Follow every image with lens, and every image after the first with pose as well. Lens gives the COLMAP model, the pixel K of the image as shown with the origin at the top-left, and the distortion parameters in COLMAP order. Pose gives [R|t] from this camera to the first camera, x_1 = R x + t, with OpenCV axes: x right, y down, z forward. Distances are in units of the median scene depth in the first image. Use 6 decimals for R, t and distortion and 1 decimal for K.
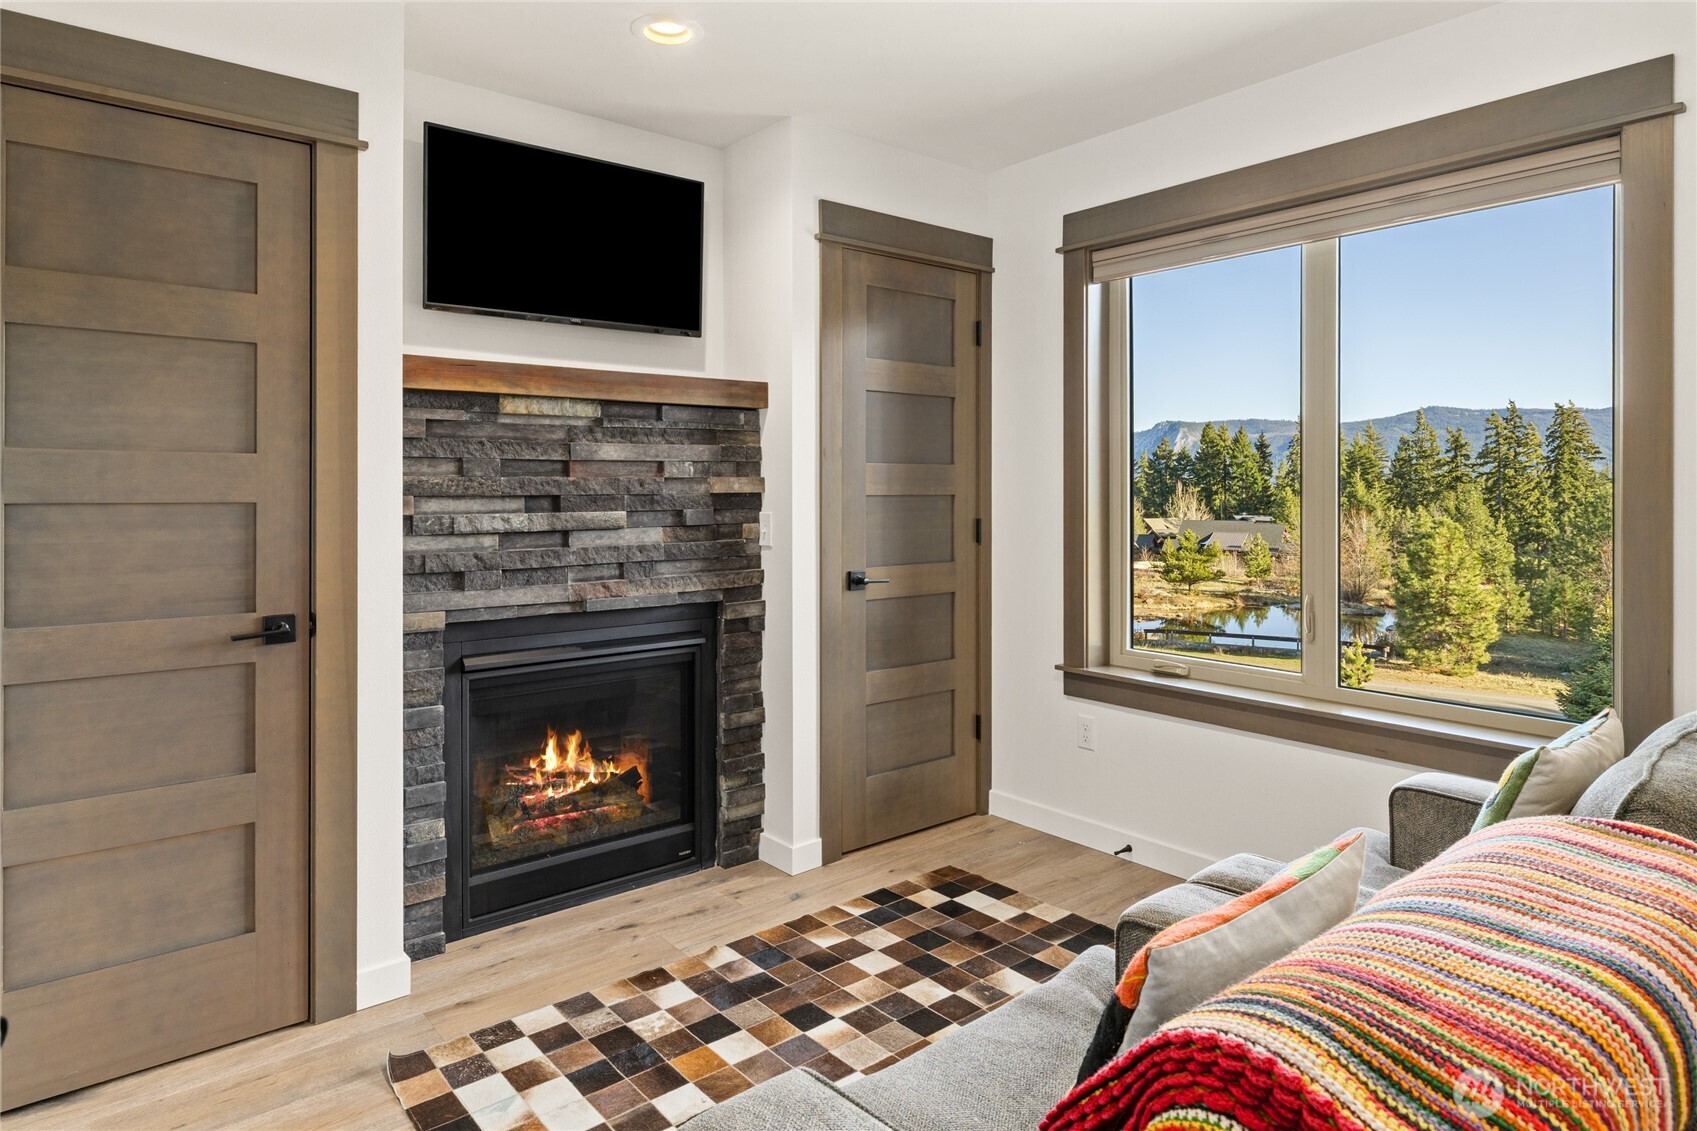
lens RADIAL K [[988.7, 0, 839.9], [0, 988.7, 492.7], [0, 0, 1]] dist [-0.003592, -0.000317]
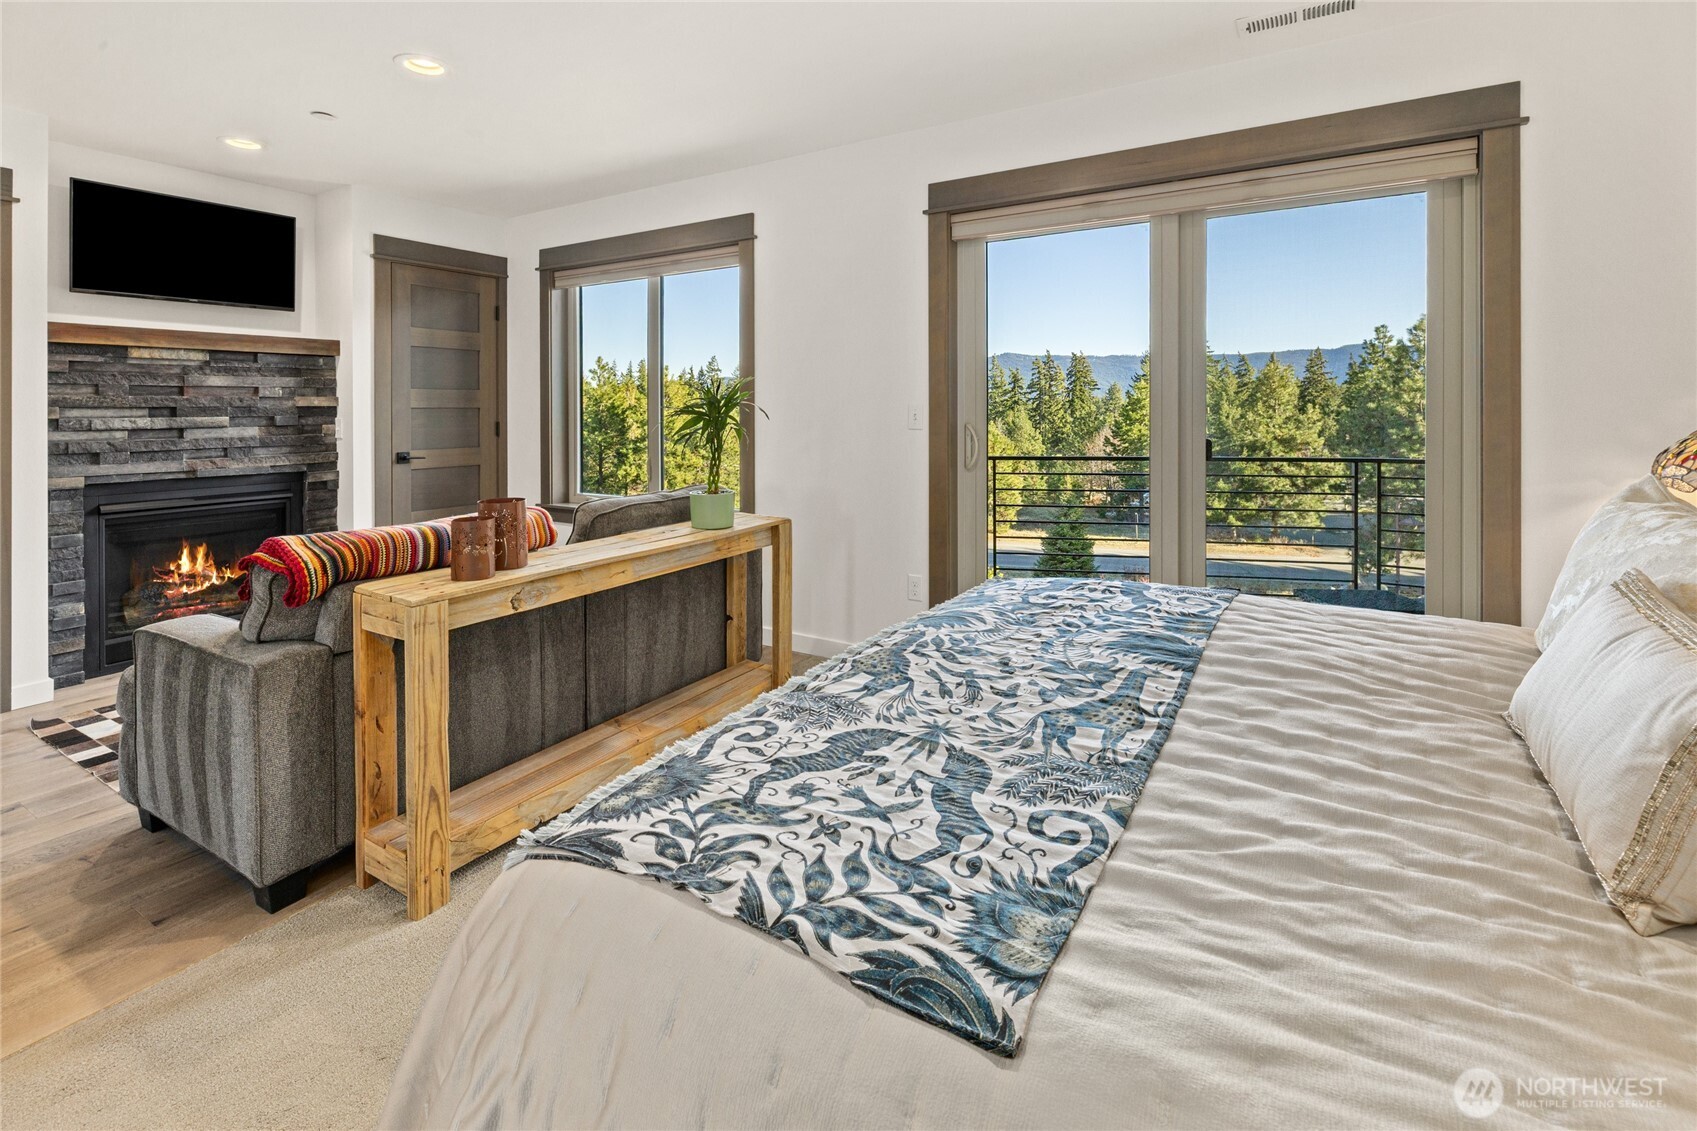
lens RADIAL K [[772.1, 0, 844.5], [0, 772.1, 411.2], [0, 0, 1]] dist [0.003139, -0.000846]
pose [[0.945460, -0.004208, 0.325712, 0.310344], [0.005078, 0.999985, -0.001821, 0.015352], [-0.325699, 0.003376, 0.945467, -0.519729]]
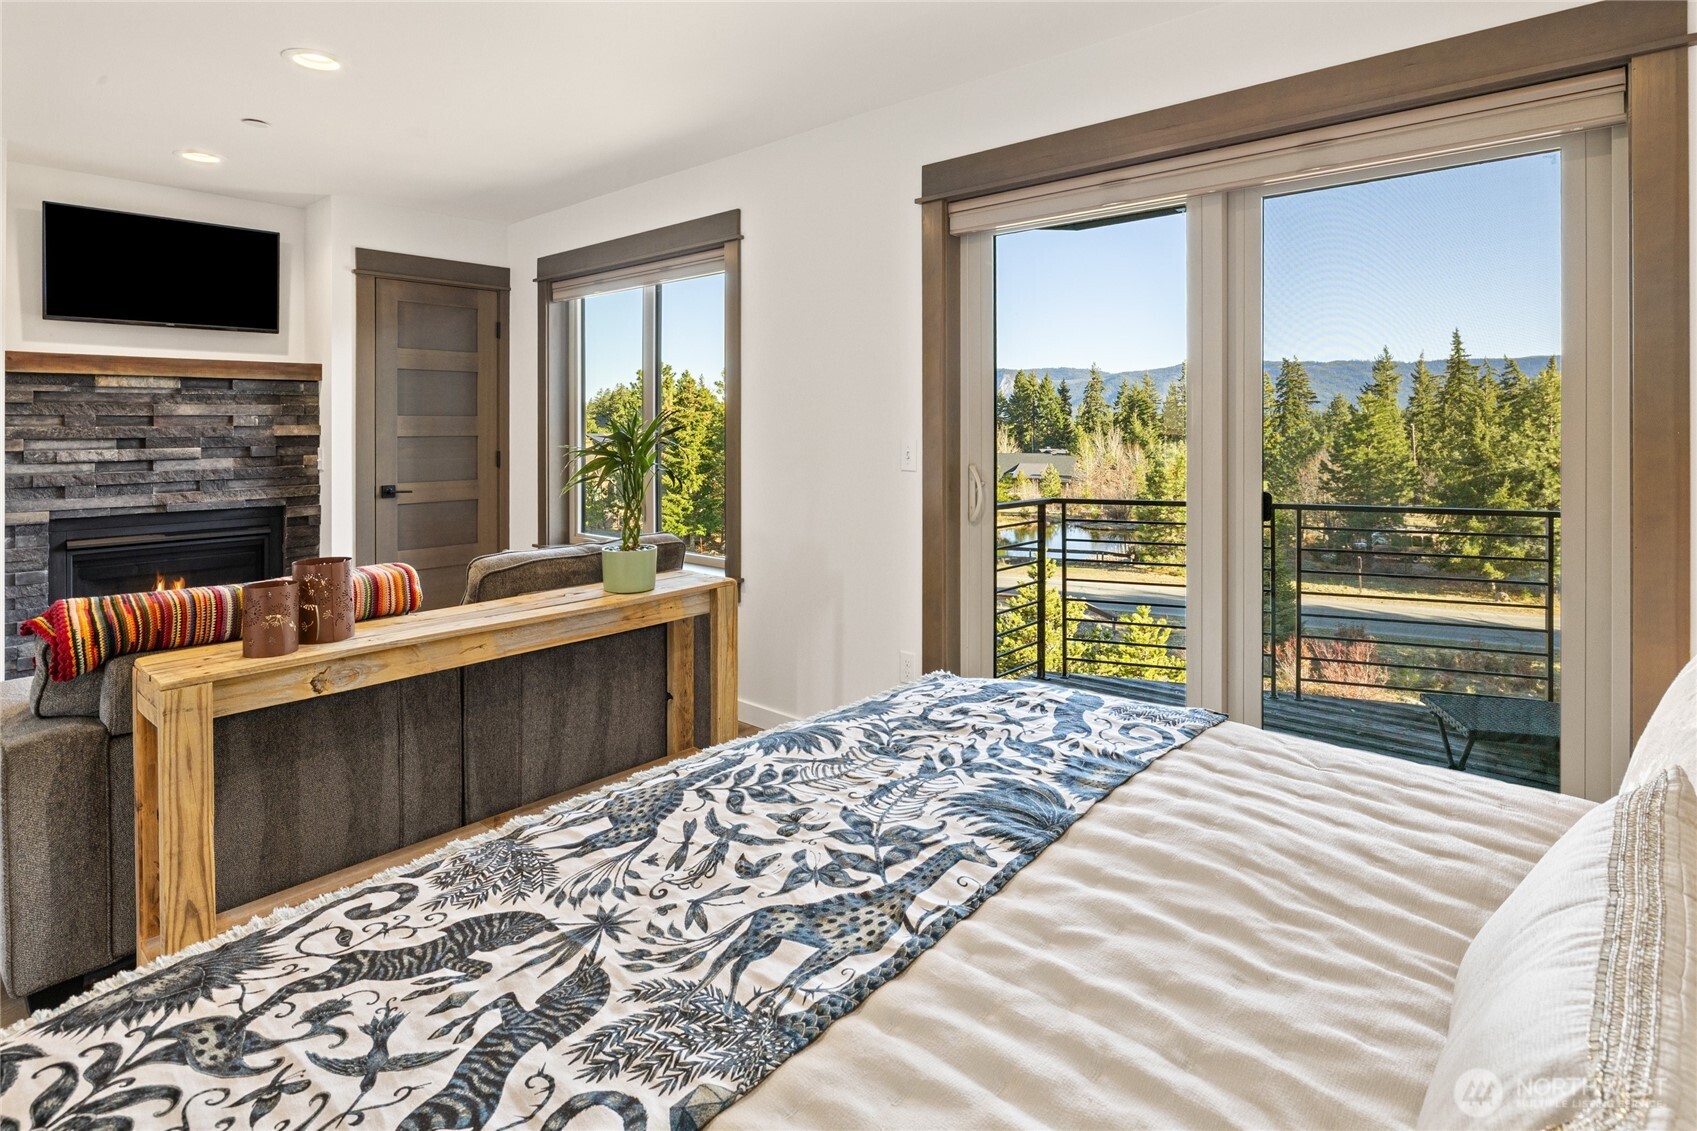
lens RADIAL K [[881.3, 0, 857.8], [0, 881.3, 425.8], [0, 0, 1]] dist [-0.002492, 0.000799]
pose [[0.986302, -0.001251, 0.164944, 0.530195], [0.002089, 0.999986, -0.004907, -0.006526], [-0.164936, 0.005185, 0.986291, -0.500425]]
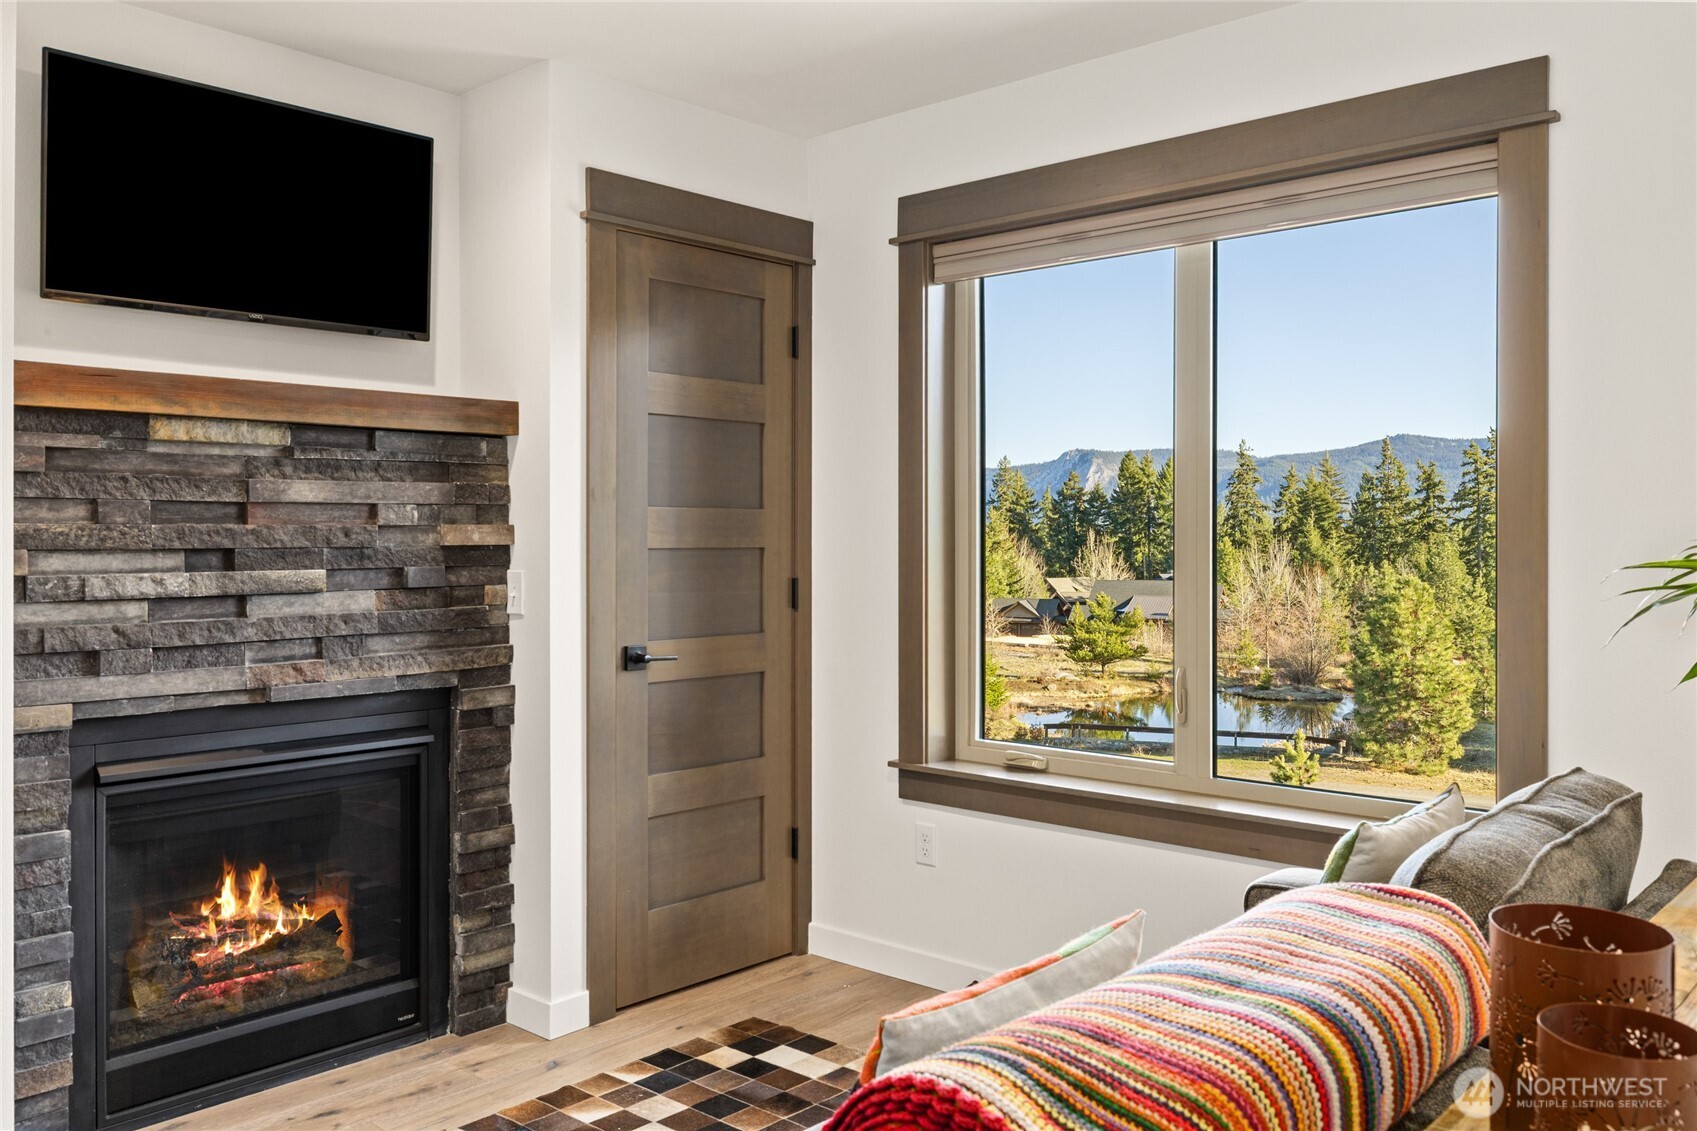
lens RADIAL K [[1354.8, 0, 843.9], [0, 1354.8, 542.1], [0, 0, 1]] dist [-0.007447, 0.003432]
pose [[0.988857, 0.000575, 0.148870, 0.020852], [-0.000380, 0.999999, -0.001335, -0.001064], [-0.148870, 0.001263, 0.988856, -0.080611]]
